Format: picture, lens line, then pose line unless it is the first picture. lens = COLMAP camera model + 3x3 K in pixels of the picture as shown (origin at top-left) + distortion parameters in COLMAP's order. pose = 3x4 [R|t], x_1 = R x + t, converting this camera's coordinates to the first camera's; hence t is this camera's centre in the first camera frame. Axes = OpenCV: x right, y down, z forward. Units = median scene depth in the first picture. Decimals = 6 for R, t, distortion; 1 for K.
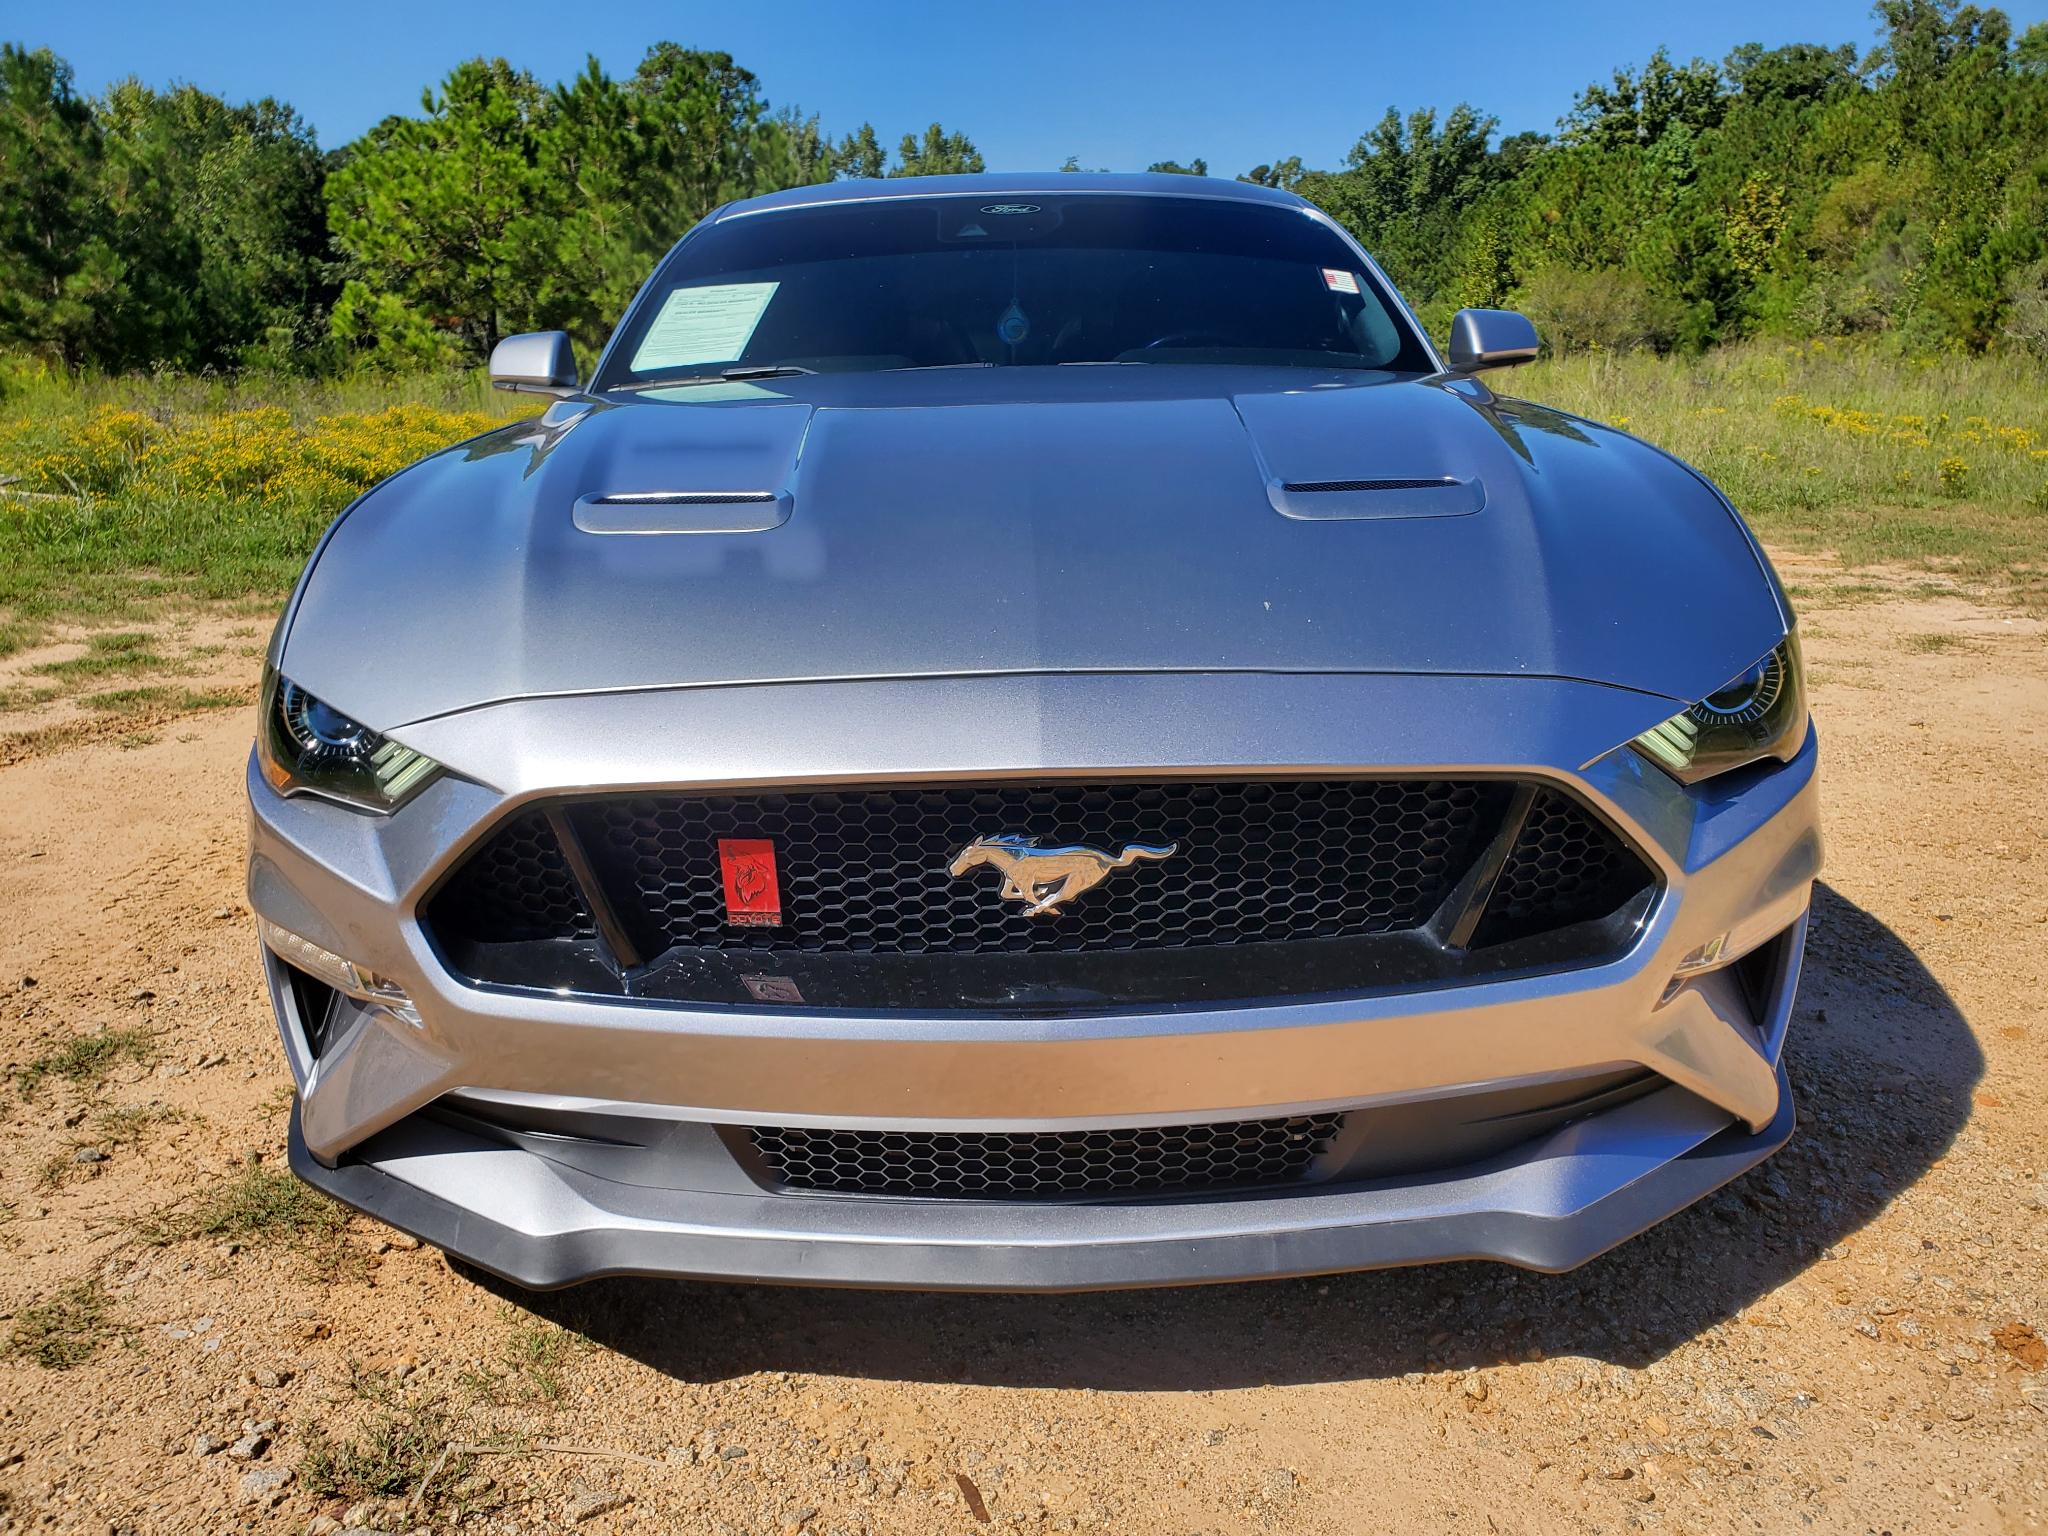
lens RADIAL K [[1610.8, 0, 1021.9], [0, 1610.8, 772.3], [0, 0, 1]] dist [0.024058, -0.005842]
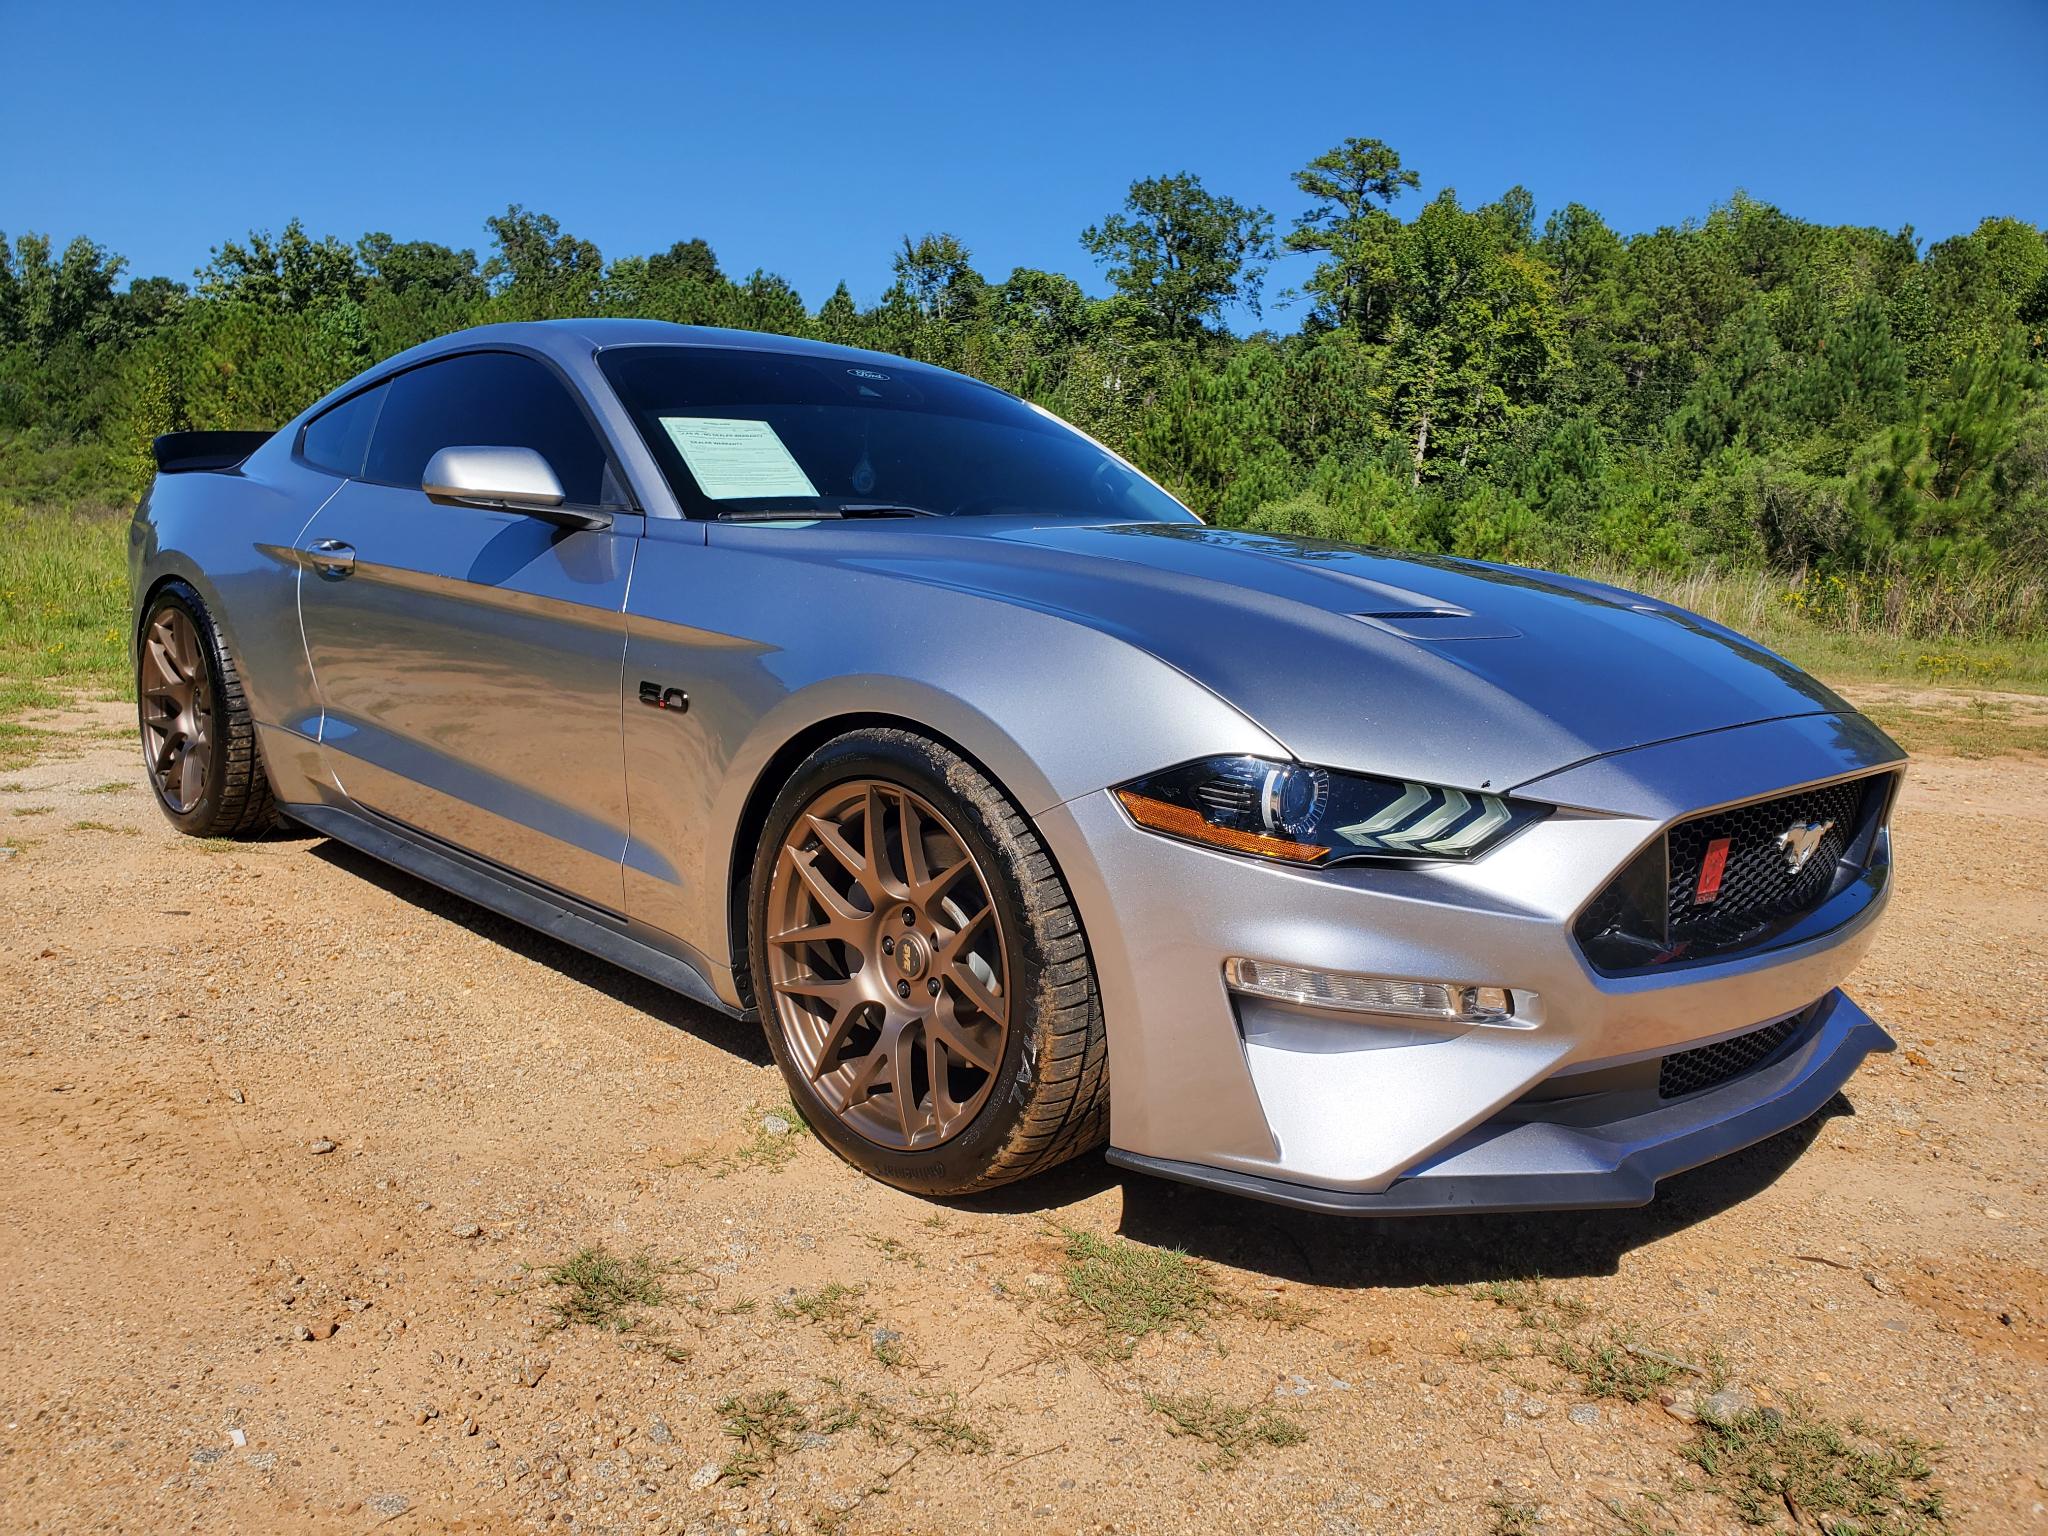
lens RADIAL K [[1610.8, 0, 1015.9], [0, 1610.8, 746.2], [0, 0, 1]] dist [0.024058, -0.005842]
pose [[0.704672, -0.048217, 0.707893, -0.776823], [0.126509, 0.990240, -0.058486, -0.017930], [-0.698163, 0.130768, 0.703894, 0.188420]]
